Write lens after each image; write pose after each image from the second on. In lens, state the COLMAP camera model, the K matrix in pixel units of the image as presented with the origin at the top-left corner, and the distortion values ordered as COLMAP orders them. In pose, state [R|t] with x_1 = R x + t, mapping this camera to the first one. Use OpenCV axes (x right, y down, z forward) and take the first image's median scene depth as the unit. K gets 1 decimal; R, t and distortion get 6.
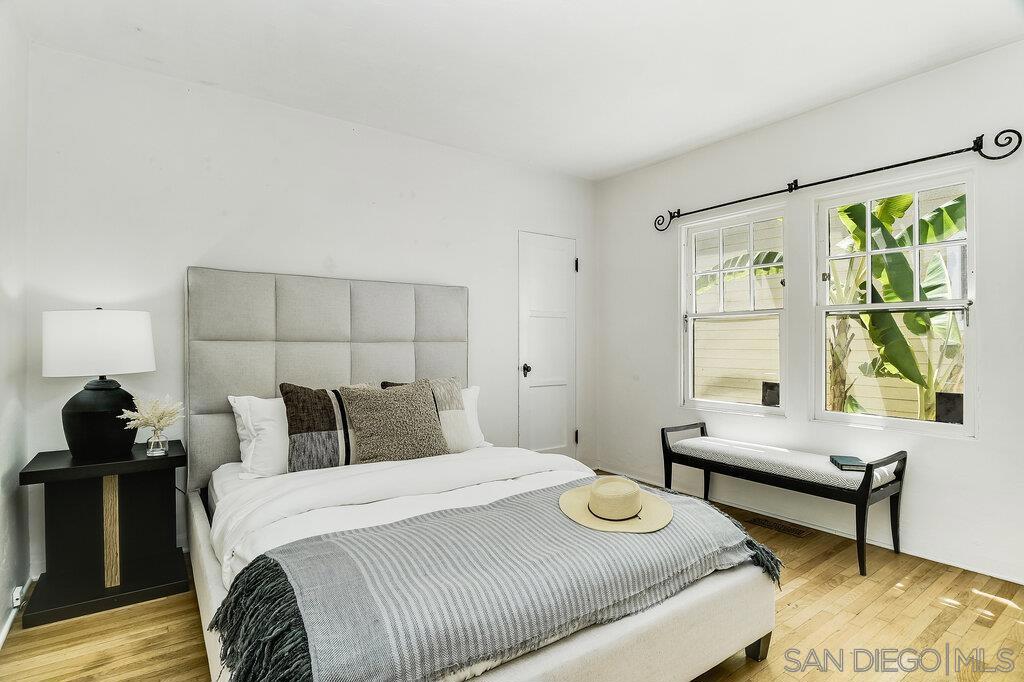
lens RADIAL K [[504.7, 0, 498.8], [0, 504.7, 343.1], [0, 0, 1]] dist [-0.001109, 0.000863]
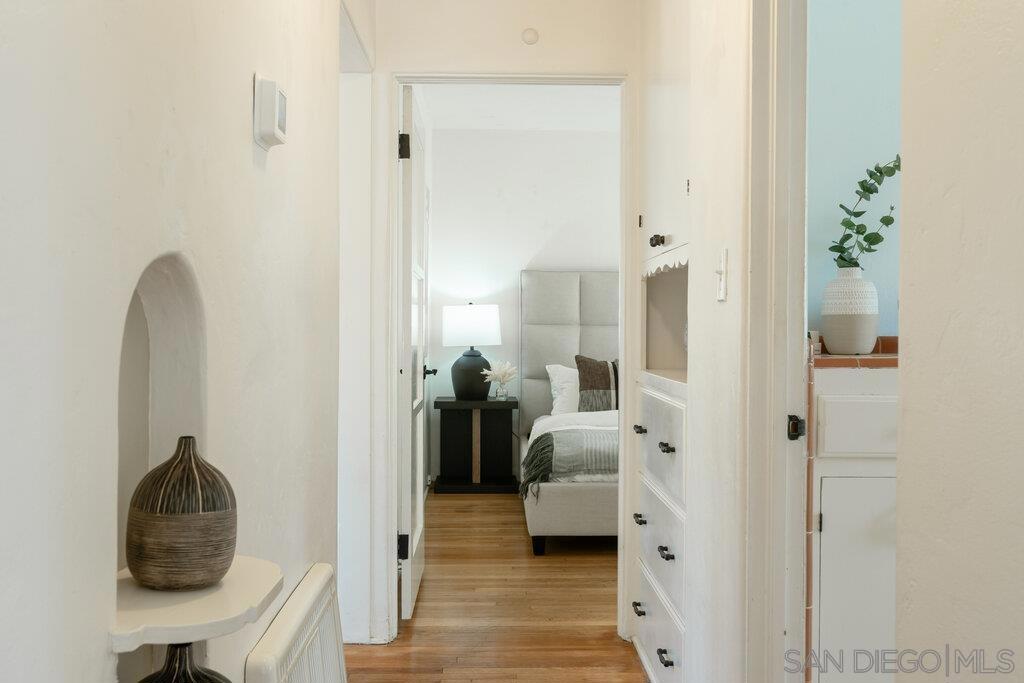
lens RADIAL K [[504.7, 0, 498.8], [0, 504.7, 343.6], [0, 0, 1]] dist [-0.001109, 0.000863]
pose [[0.821997, 0.030910, -0.568652, 0.158982], [-0.016219, 0.999392, 0.030879, 0.008587], [0.569260, -0.016159, 0.821999, -0.227535]]
